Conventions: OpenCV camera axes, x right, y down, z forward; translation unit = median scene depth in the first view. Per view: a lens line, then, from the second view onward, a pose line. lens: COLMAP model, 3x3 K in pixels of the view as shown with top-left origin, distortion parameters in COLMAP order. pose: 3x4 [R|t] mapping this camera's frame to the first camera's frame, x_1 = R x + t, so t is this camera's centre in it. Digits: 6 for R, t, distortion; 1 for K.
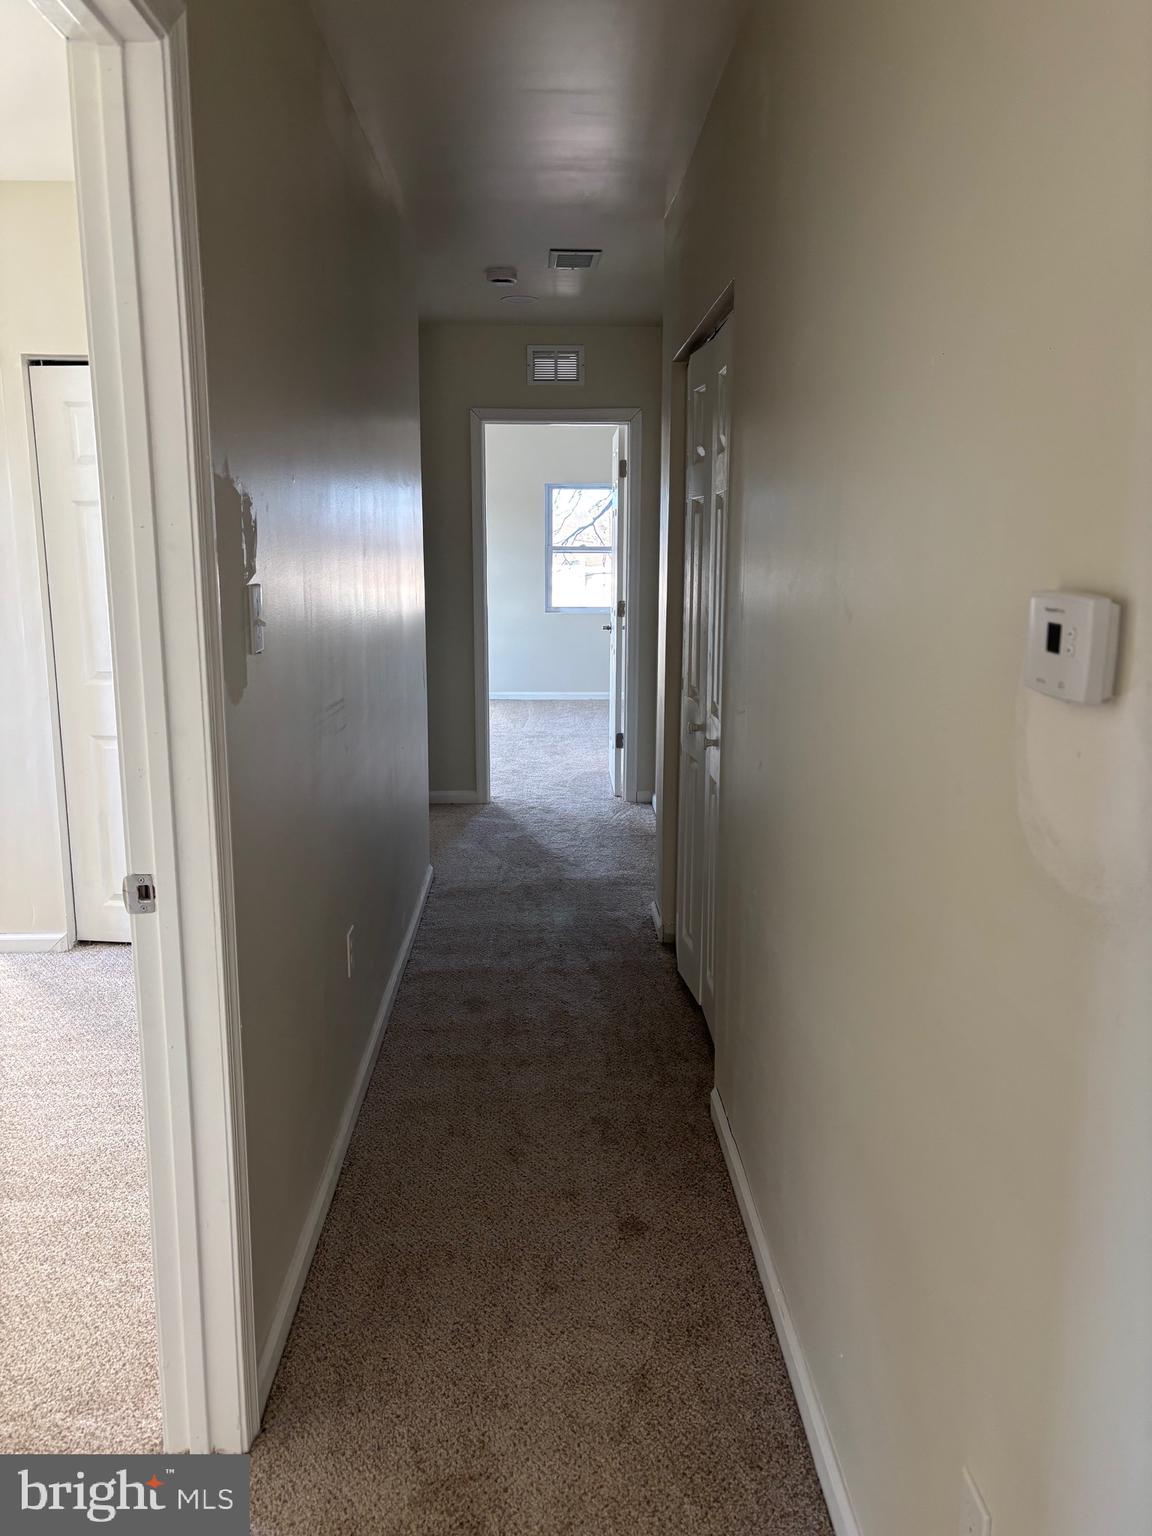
lens RADIAL K [[1154.8, 0, 577.9], [0, 1154.8, 762.1], [0, 0, 1]] dist [0.058522, -0.058938]
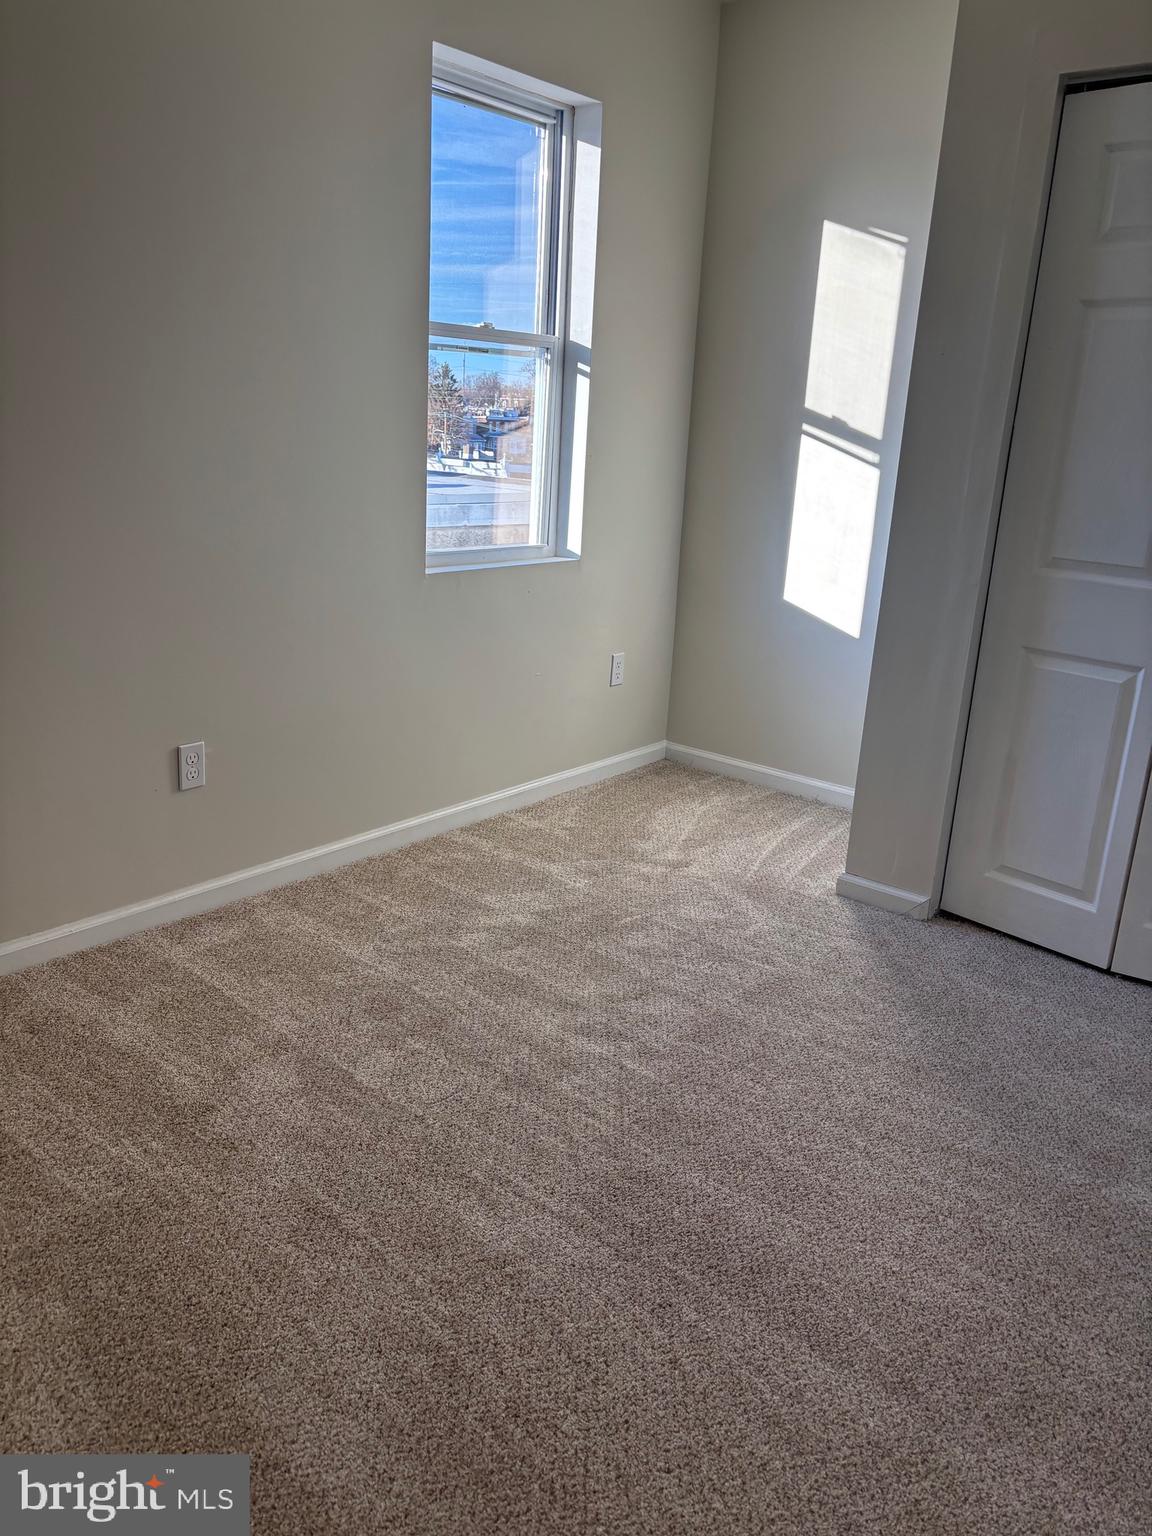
lens RADIAL K [[1154.8, 0, 579.6], [0, 1154.8, 768.2], [0, 0, 1]] dist [0.058522, -0.058938]
pose [[0.755789, 0.221428, -0.616241, -0.174454], [-0.167817, 0.975159, 0.144576, -0.007727], [0.632946, -0.005853, 0.774174, 0.288487]]
